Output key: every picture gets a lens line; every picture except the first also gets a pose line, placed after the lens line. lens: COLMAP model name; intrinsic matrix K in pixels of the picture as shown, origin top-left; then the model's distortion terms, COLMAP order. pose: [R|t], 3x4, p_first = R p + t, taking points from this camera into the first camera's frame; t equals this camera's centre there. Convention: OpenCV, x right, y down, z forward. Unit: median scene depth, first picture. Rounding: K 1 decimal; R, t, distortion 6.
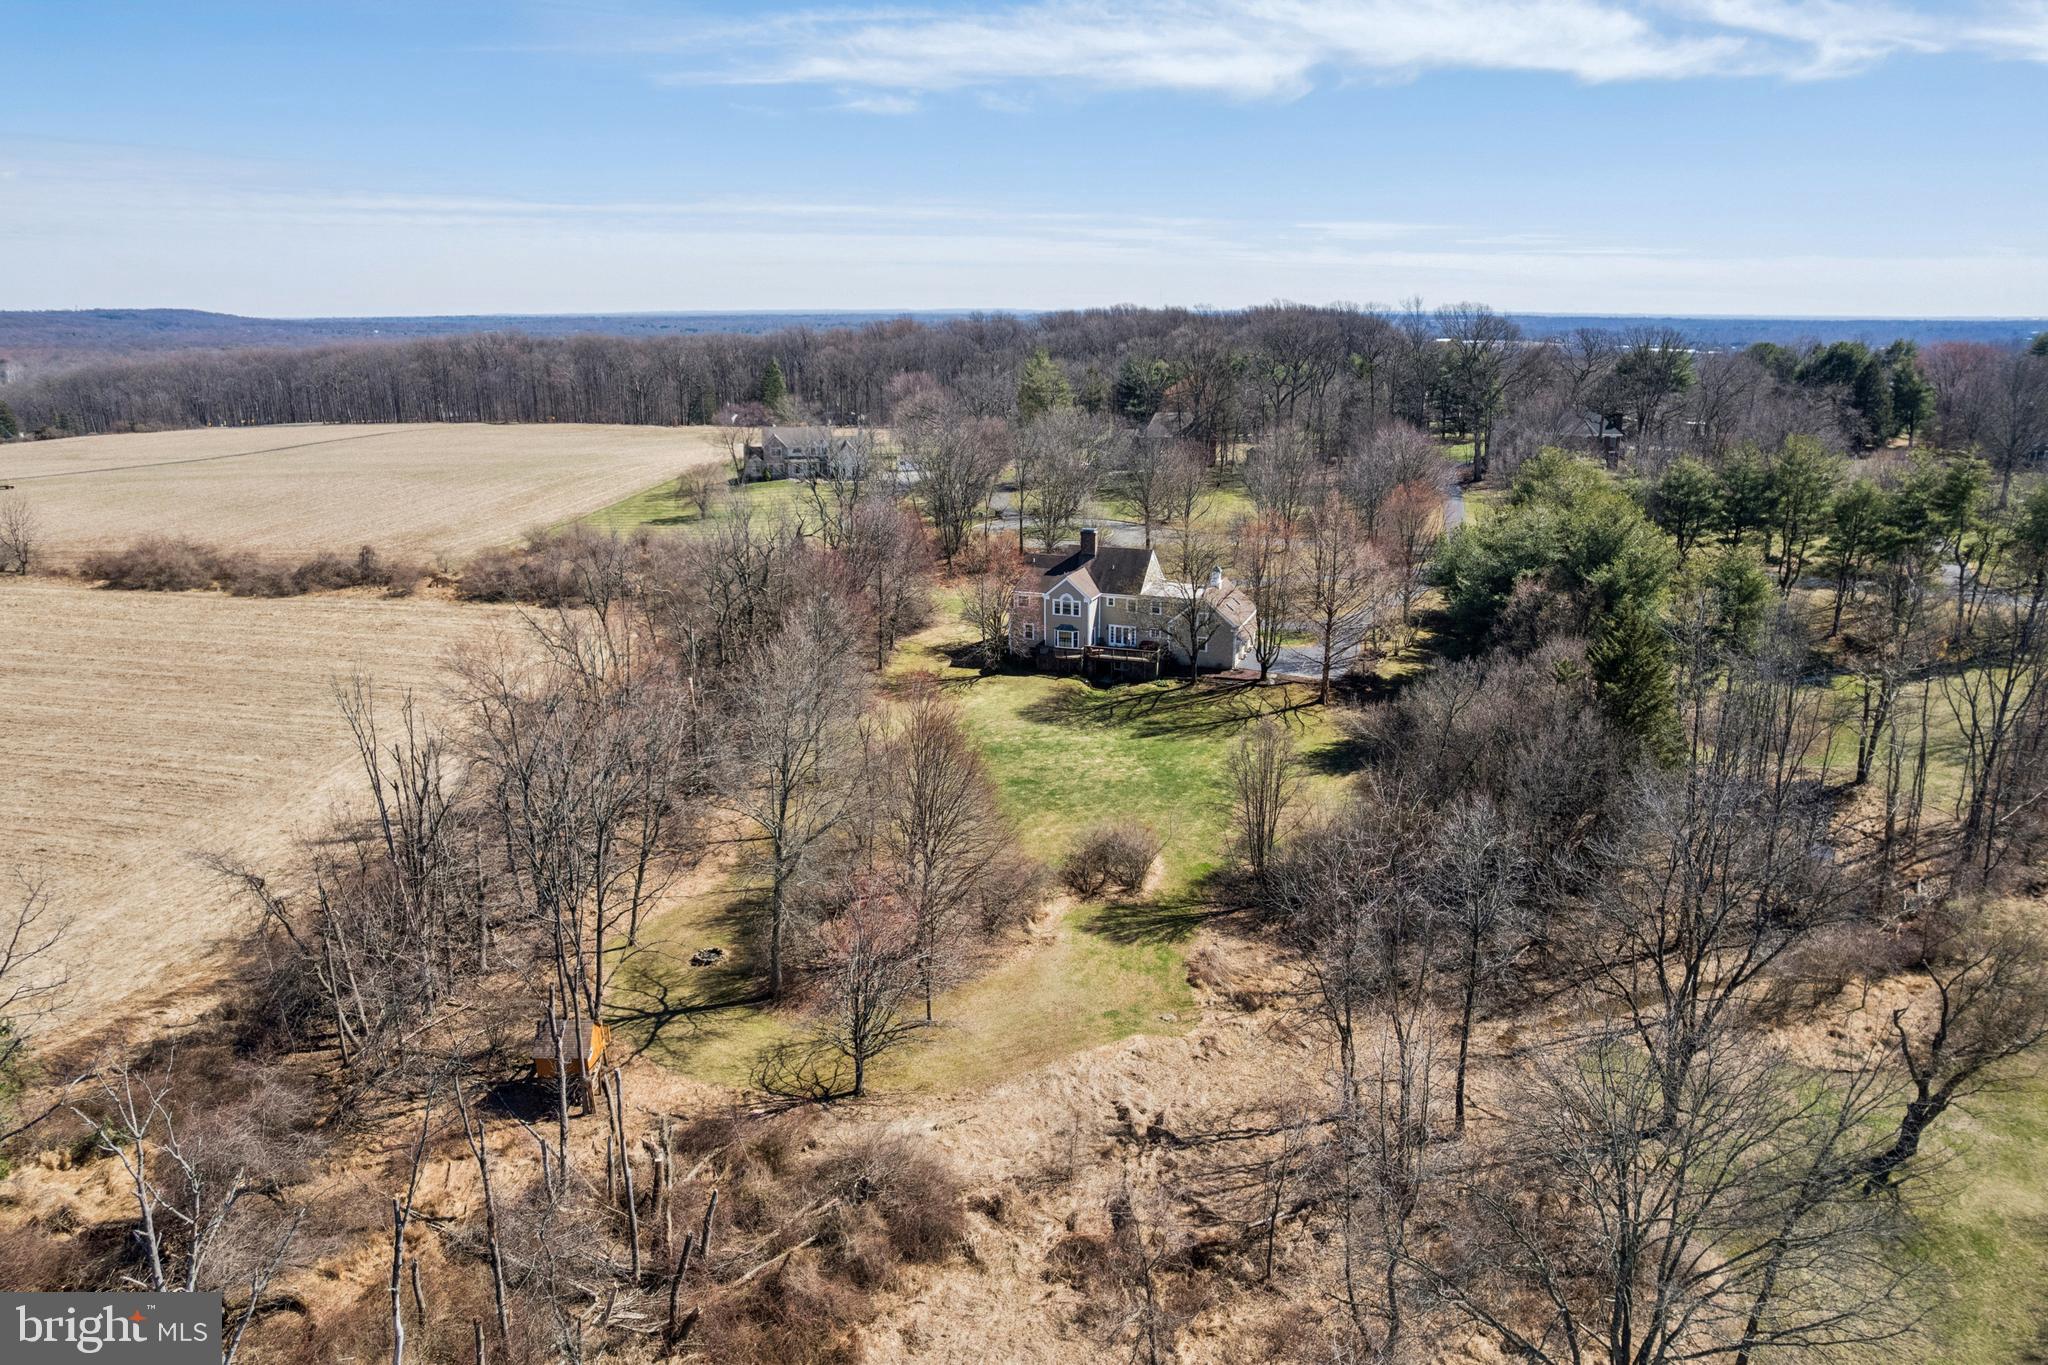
lens RADIAL K [[1327.7, 0, 1024.4], [0, 1327.7, 704.8], [0, 0, 1]] dist [-0.078406, 0.062814]
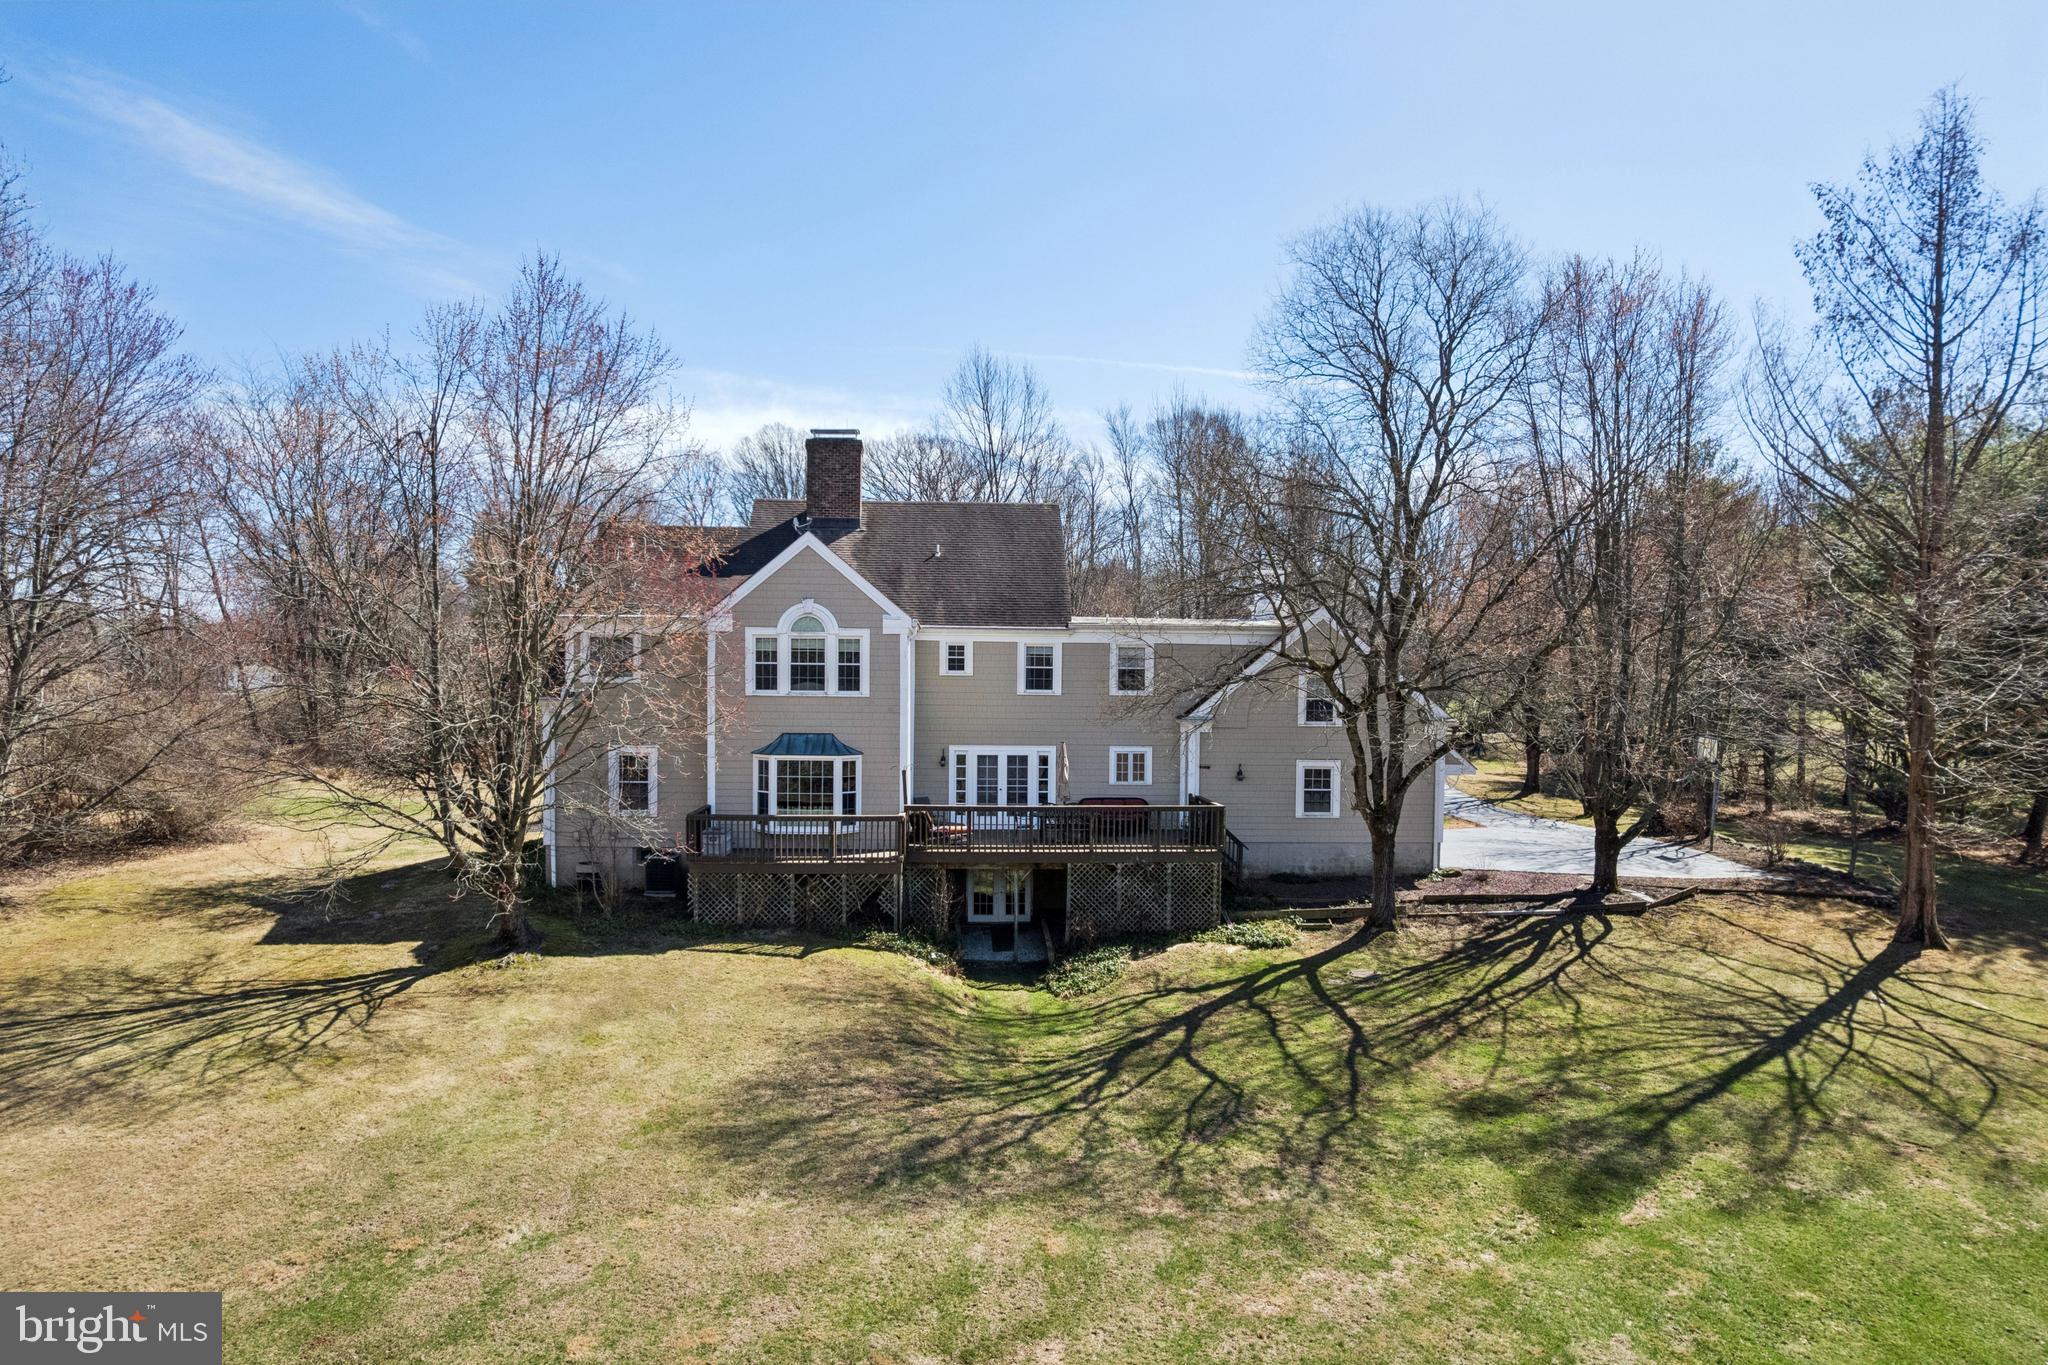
lens RADIAL K [[1344.5, 0, 1030.5], [0, 1344.5, 713.4], [0, 0, 1]] dist [-0.080928, 0.067051]
pose [[0.911535, 0.007117, 0.411160, -0.034320], [0.103315, 0.963817, -0.245730, 0.000085], [-0.398032, 0.266471, 0.877818, 0.839985]]
